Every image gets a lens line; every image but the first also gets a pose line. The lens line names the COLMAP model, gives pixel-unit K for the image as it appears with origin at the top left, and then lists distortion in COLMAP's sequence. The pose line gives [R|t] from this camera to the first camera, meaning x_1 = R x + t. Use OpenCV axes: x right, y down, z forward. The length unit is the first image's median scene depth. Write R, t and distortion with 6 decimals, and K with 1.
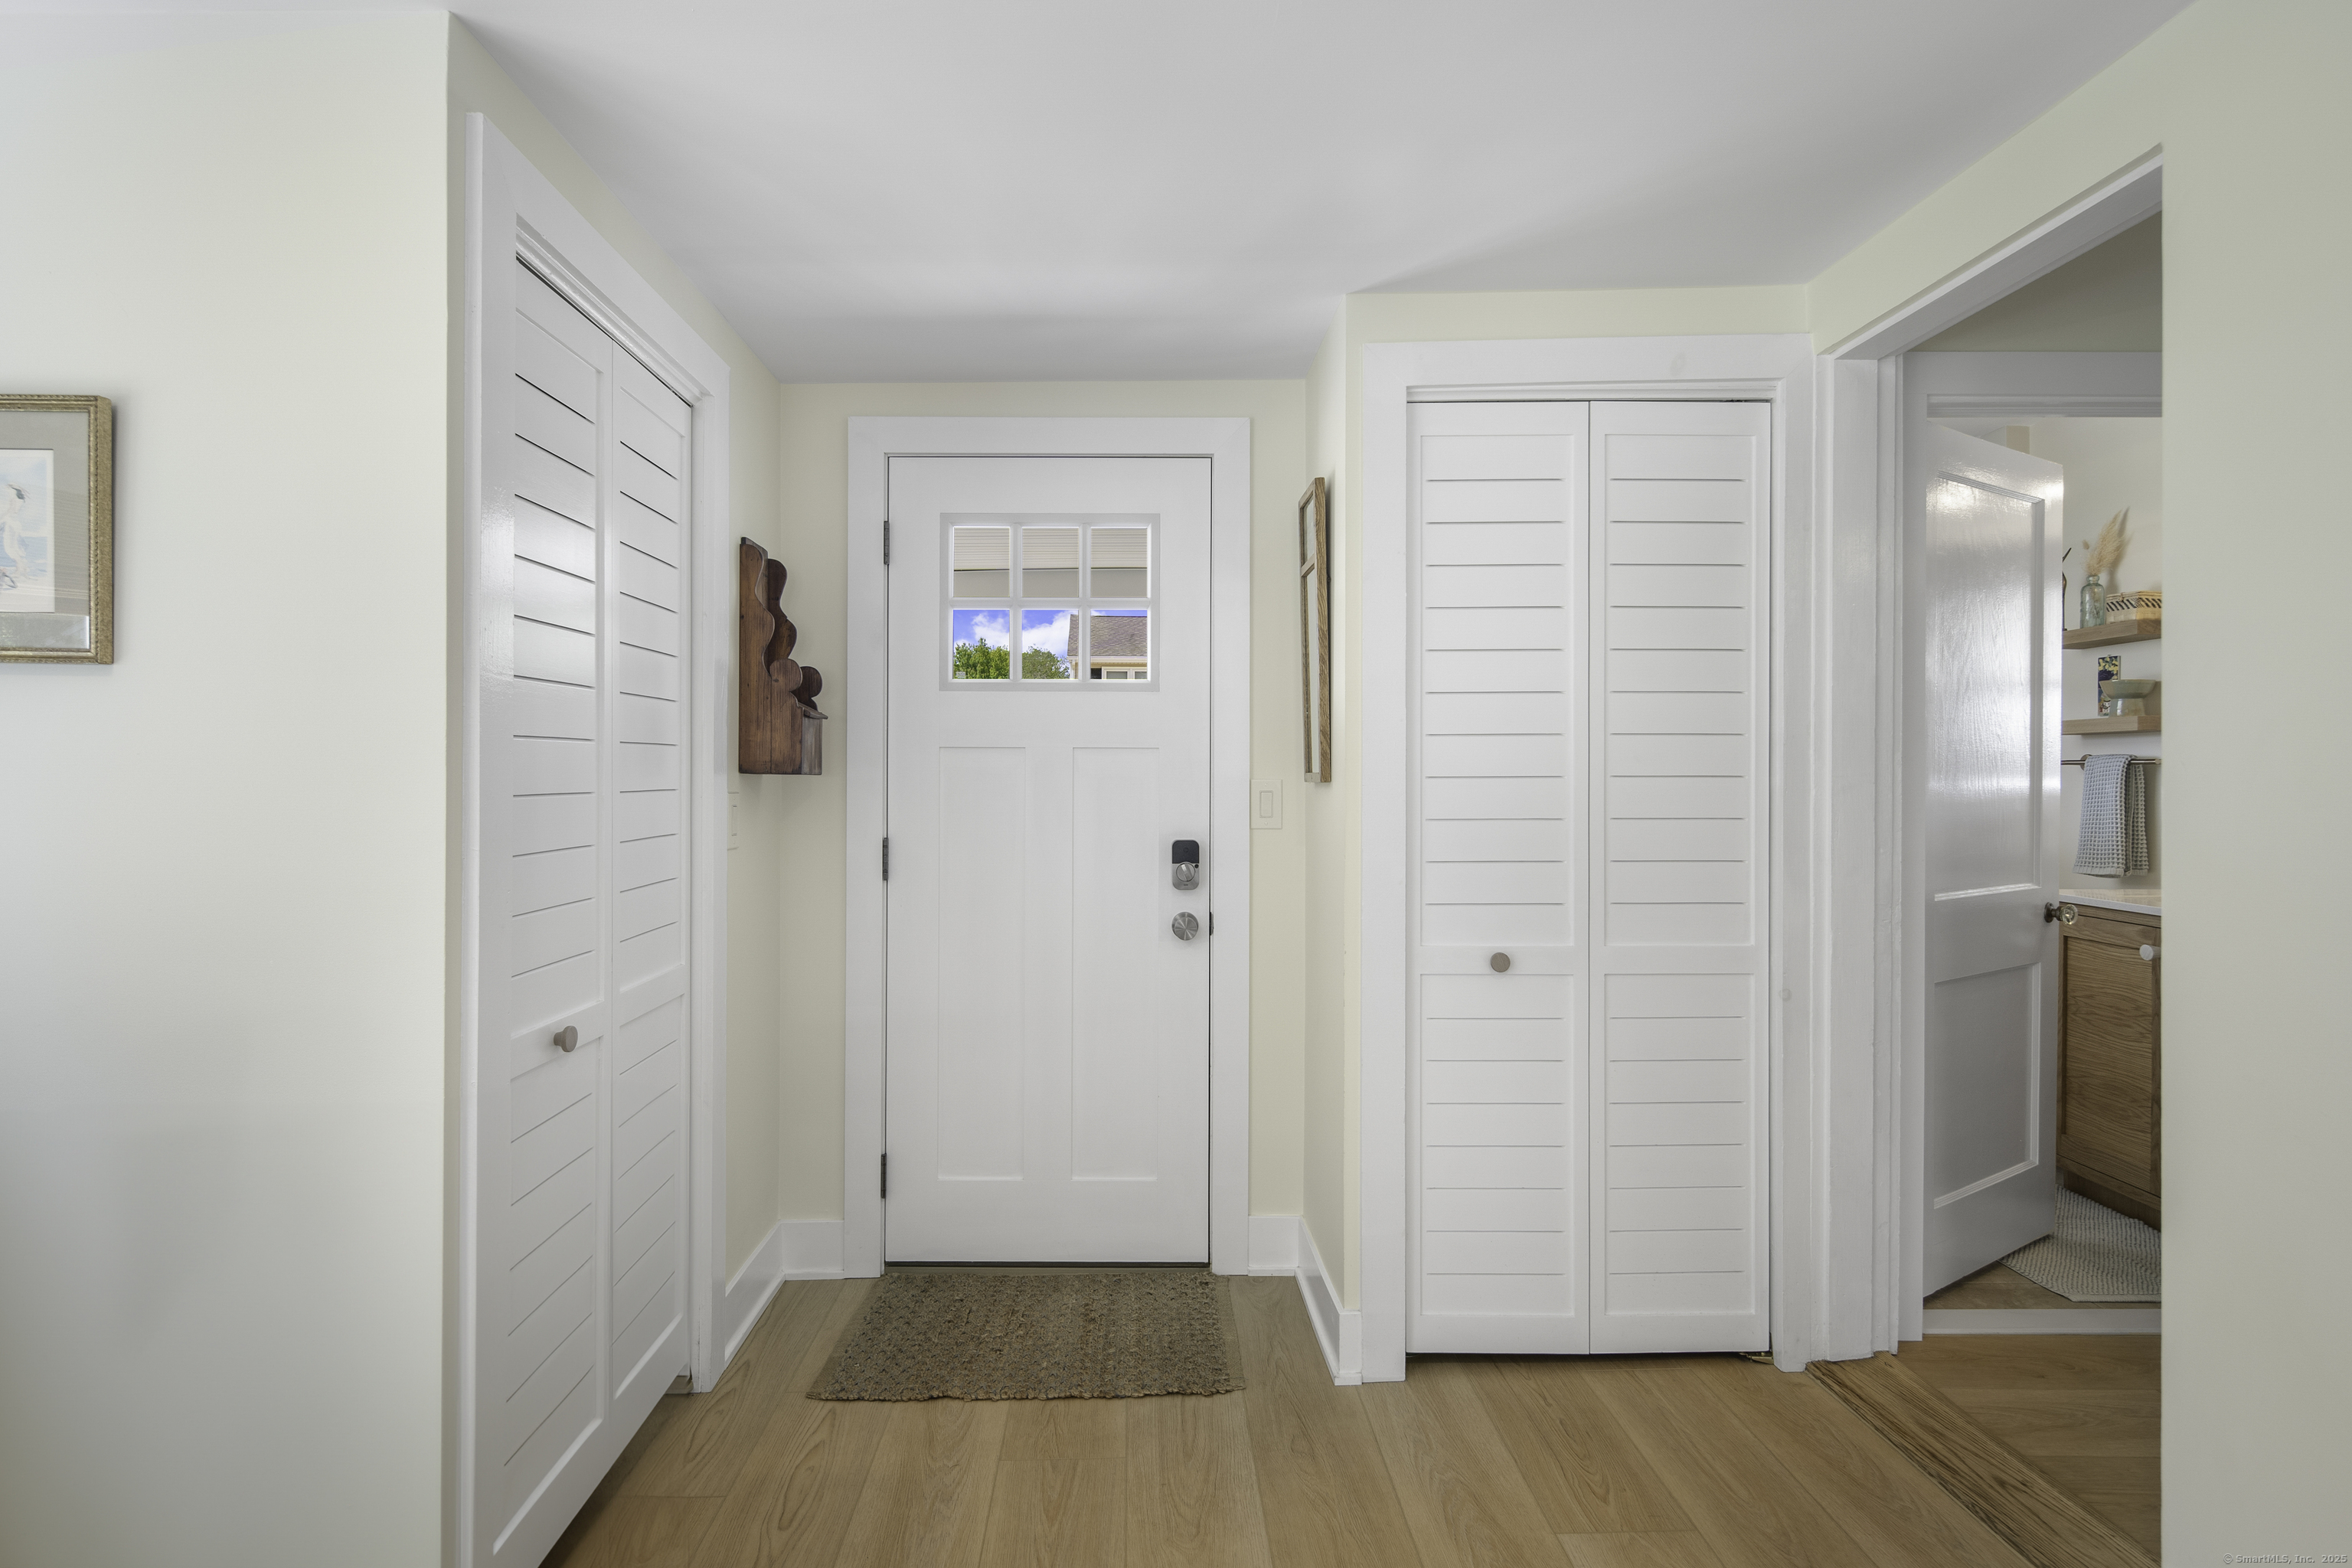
lens RADIAL K [[1173.9, 0, 1167.7], [0, 1173.9, 782.6], [0, 0, 1]] dist [0.006652, -0.005136]
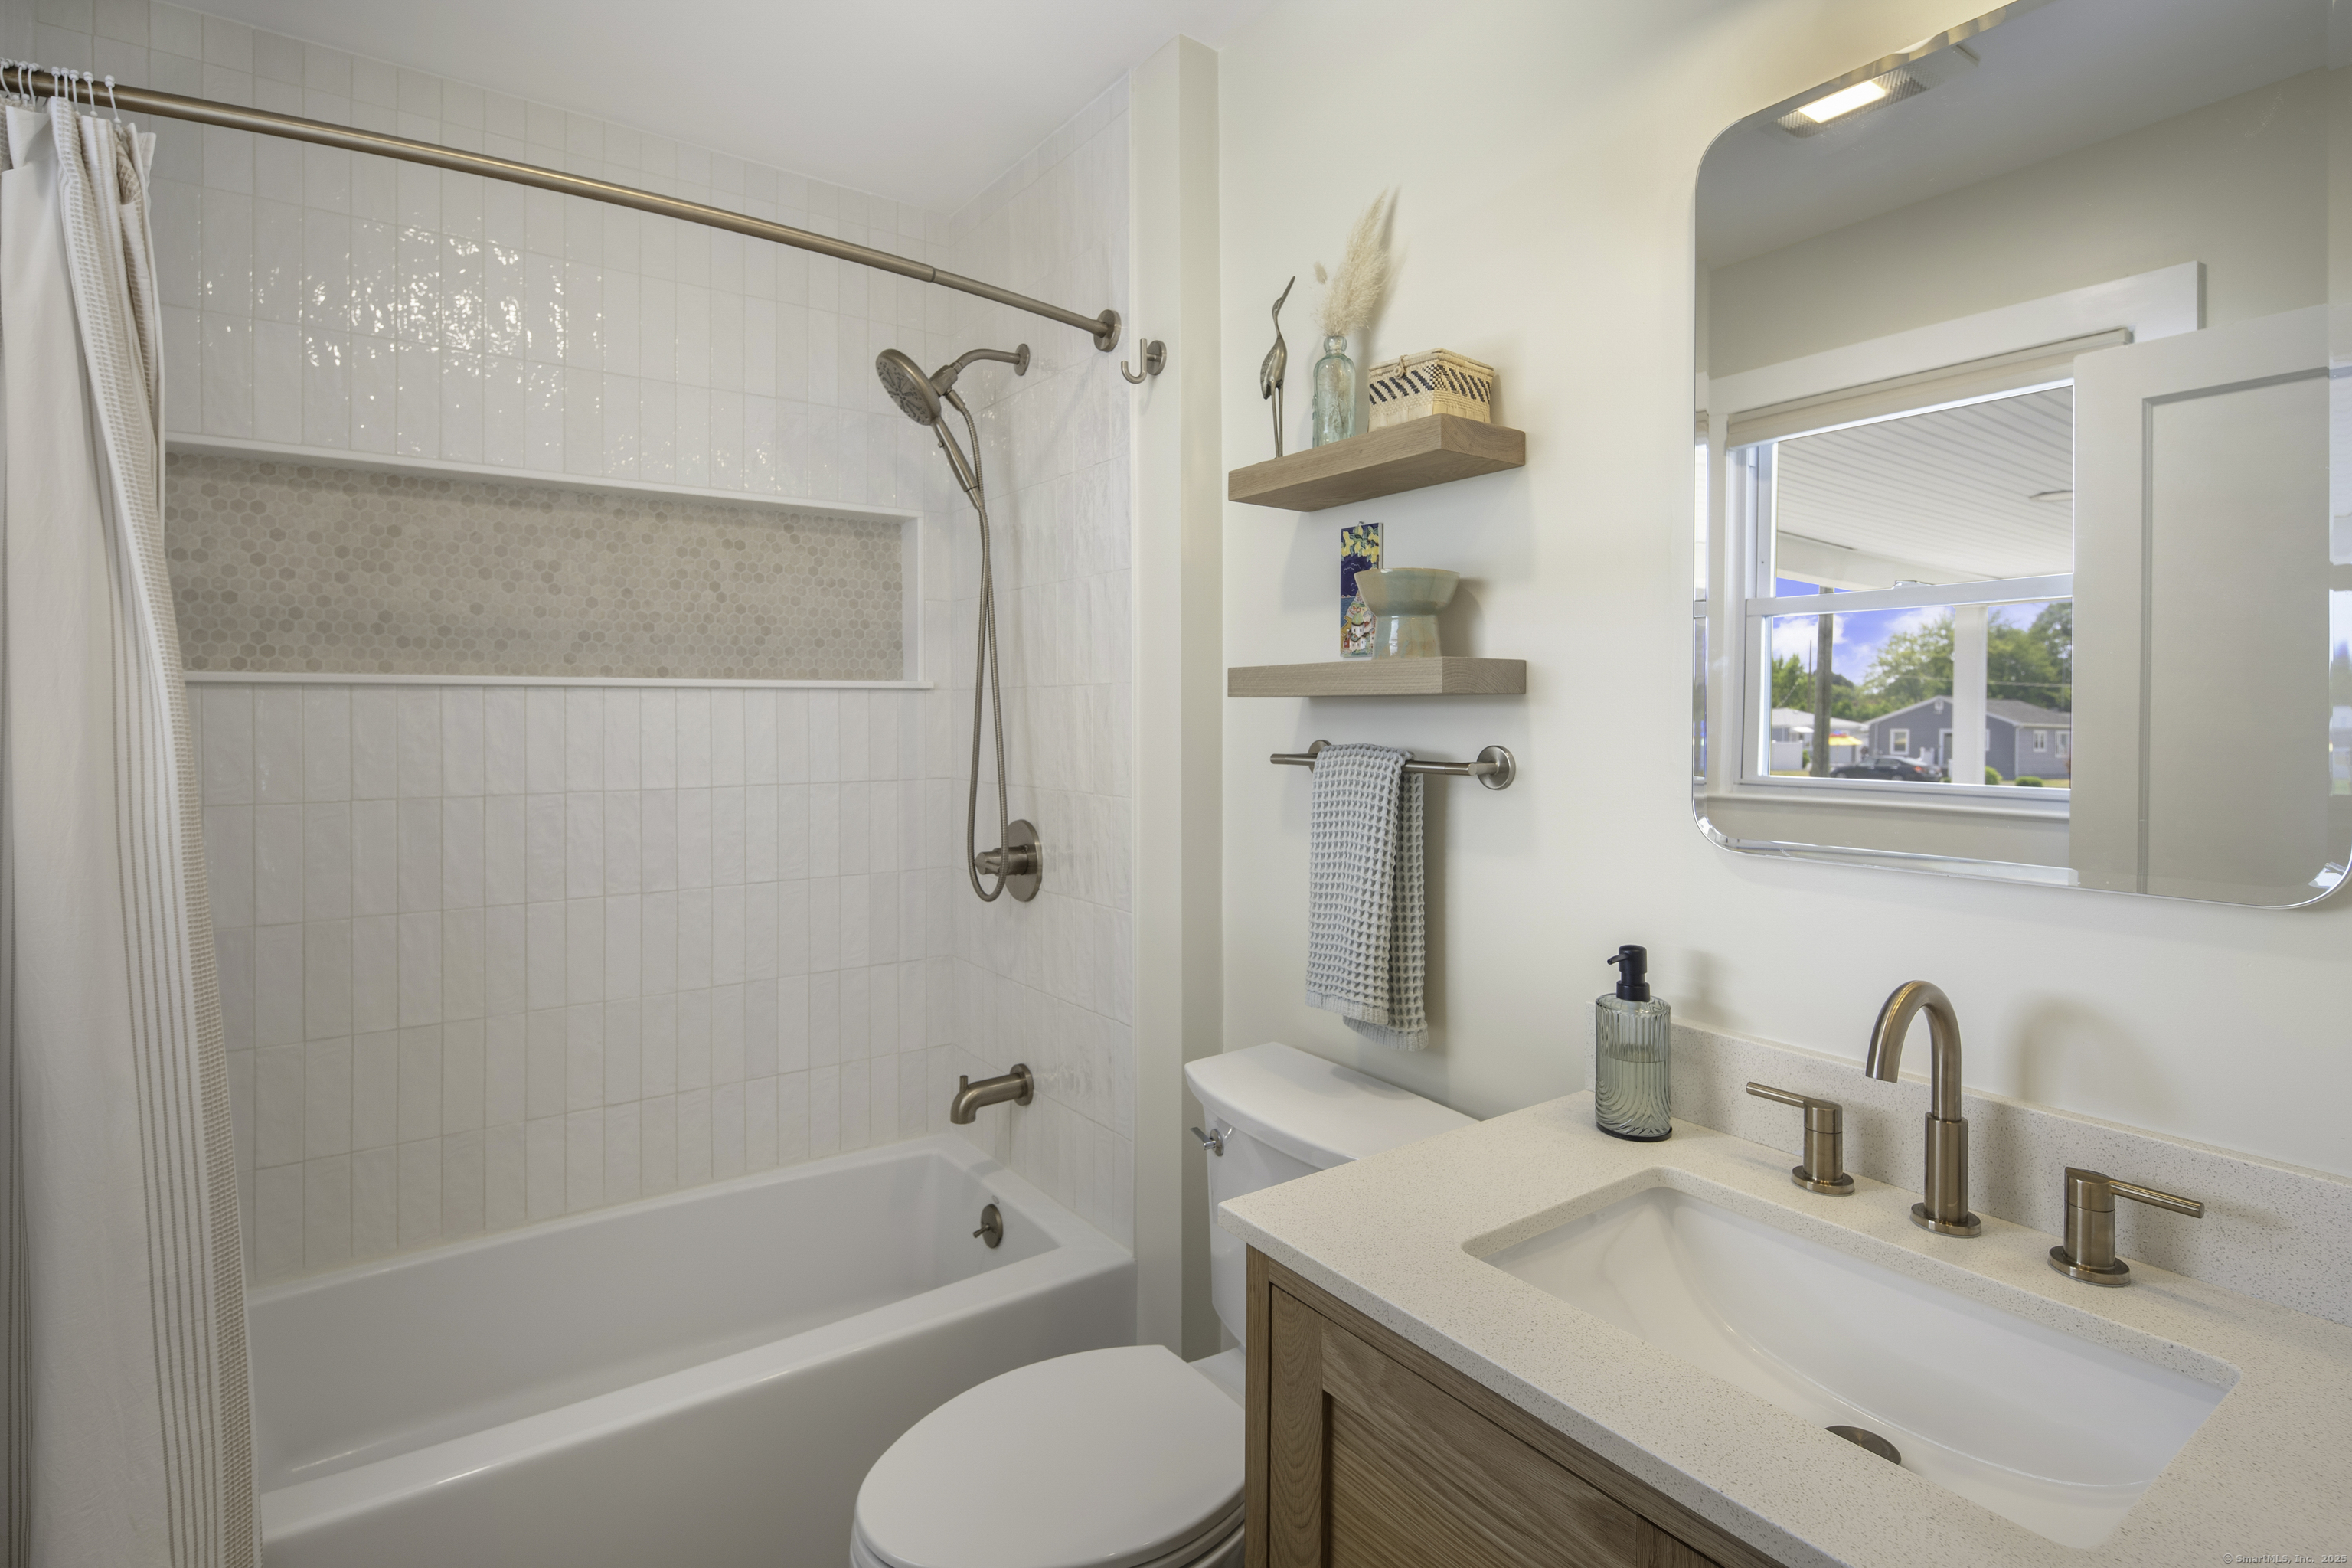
lens RADIAL K [[1173.9, 0, 1179.0], [0, 1173.9, 778.5], [0, 0, 1]] dist [0.006652, -0.005136]
pose [[0.823211, -0.030579, 0.566912, 0.488426], [0.003274, 0.998788, 0.049119, -0.032675], [-0.567727, -0.038579, 0.822313, 0.671228]]
